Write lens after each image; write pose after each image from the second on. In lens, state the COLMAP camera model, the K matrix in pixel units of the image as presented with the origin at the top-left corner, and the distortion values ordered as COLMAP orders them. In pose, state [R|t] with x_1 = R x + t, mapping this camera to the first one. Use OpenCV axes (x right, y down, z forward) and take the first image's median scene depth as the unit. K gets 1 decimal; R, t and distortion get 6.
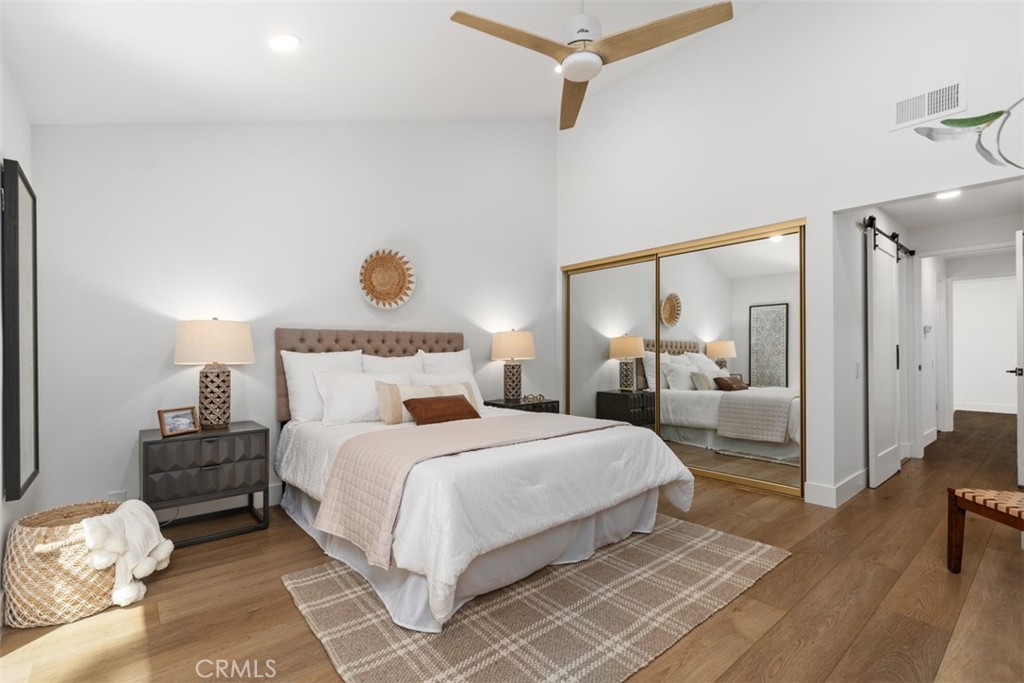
lens RADIAL K [[461.6, 0, 510.8], [0, 461.6, 343.3], [0, 0, 1]] dist [0.014126, -0.000849]
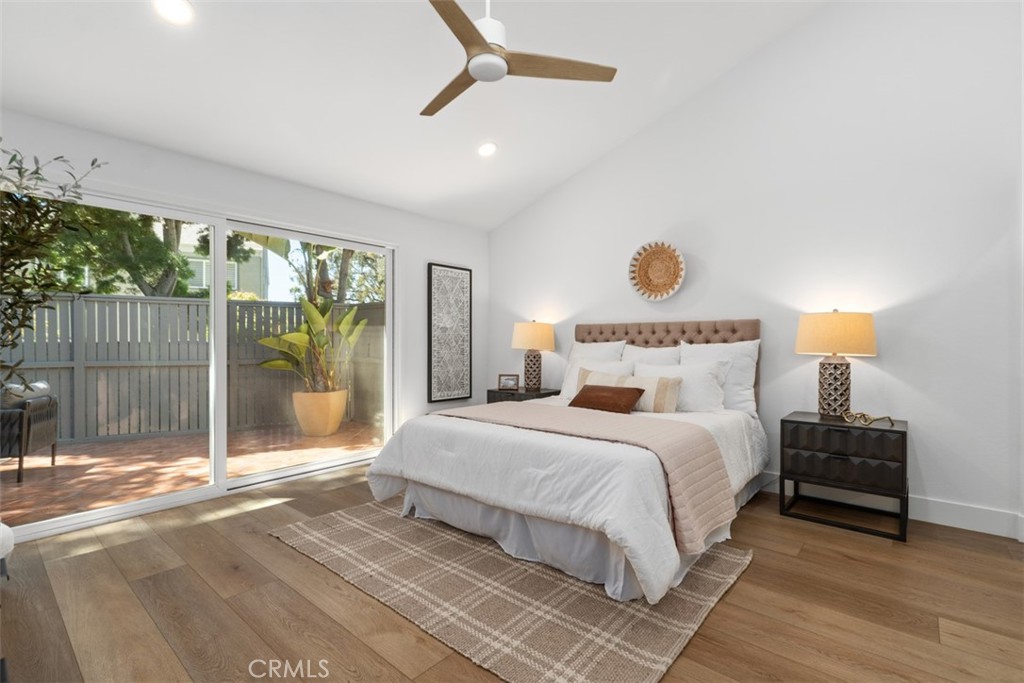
lens RADIAL K [[460.3, 0, 512.3], [0, 460.3, 338.1], [0, 0, 1]] dist [-0.000750, -0.000153]
pose [[0.164727, -0.006089, -0.986320, 1.010133], [0.012571, 0.999913, -0.004074, 0.012713], [0.986259, -0.011728, 0.164789, 0.767766]]
